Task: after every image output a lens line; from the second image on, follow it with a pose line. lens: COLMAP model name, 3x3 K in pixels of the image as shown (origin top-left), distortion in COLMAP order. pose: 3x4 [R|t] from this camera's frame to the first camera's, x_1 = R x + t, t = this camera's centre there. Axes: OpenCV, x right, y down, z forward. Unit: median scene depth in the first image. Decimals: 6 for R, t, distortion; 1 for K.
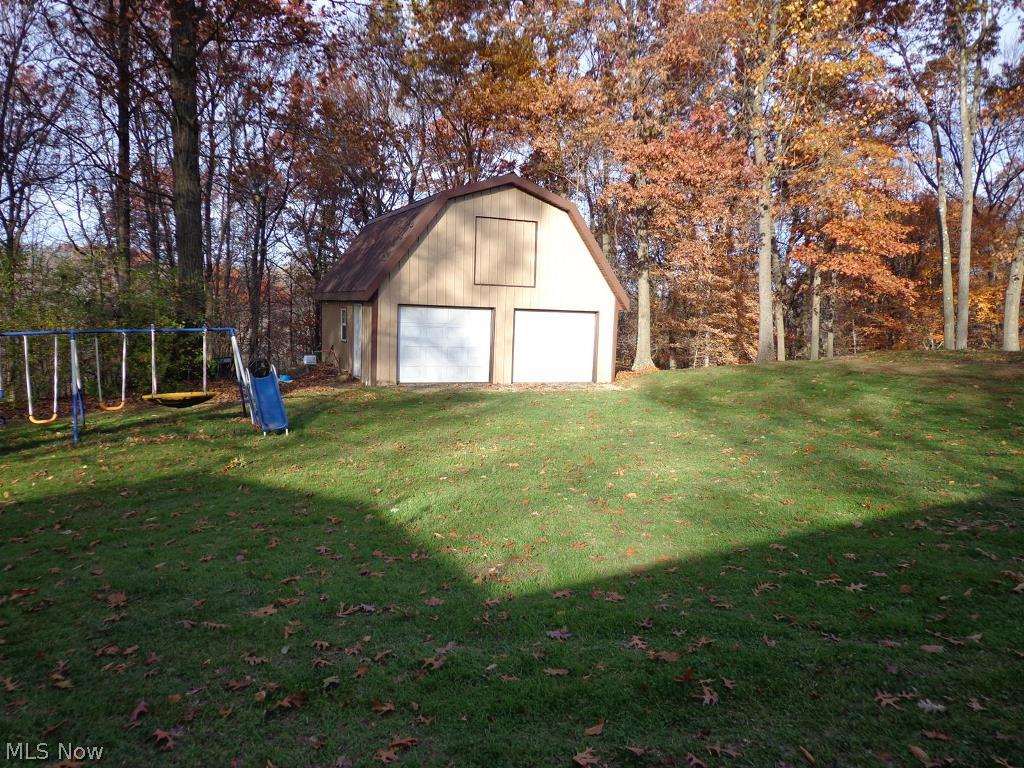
lens RADIAL K [[756.0, 0, 511.7], [0, 756.0, 382.6], [0, 0, 1]] dist [-0.002266, -0.004189]
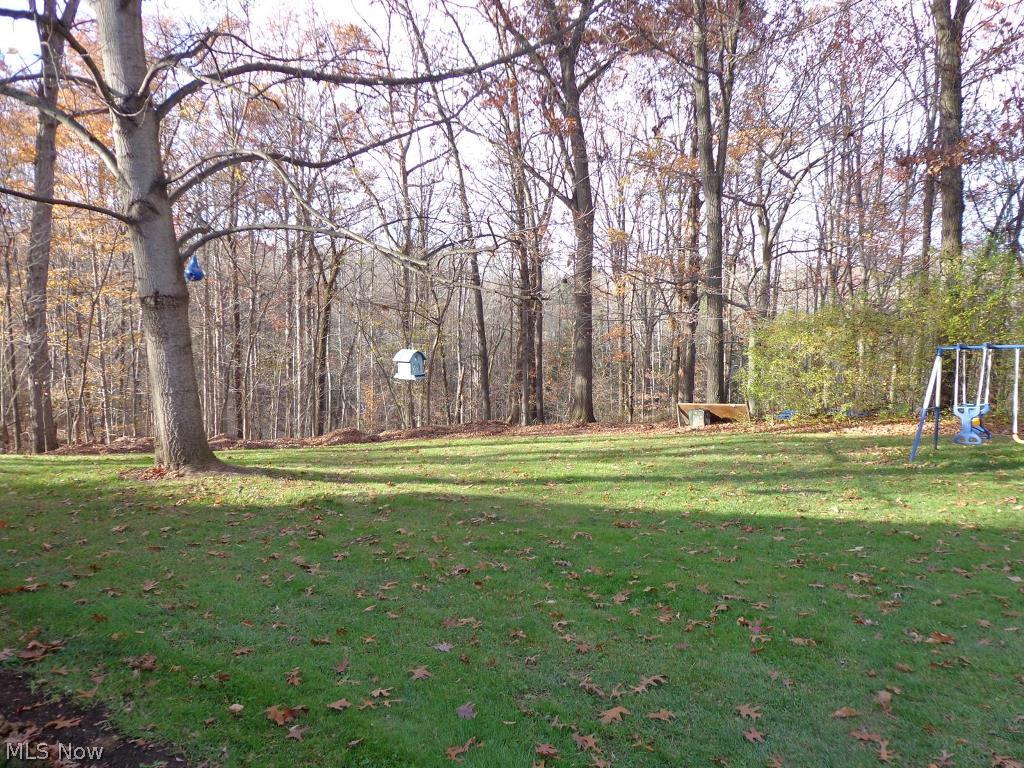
lens RADIAL K [[756.0, 0, 511.7], [0, 756.0, 383.6], [0, 0, 1]] dist [-0.002266, -0.004189]
pose [[0.374413, 0.051044, -0.925856, -0.022744], [-0.062891, 0.997582, 0.029566, -0.011181], [0.925127, 0.047158, 0.376718, 0.137143]]
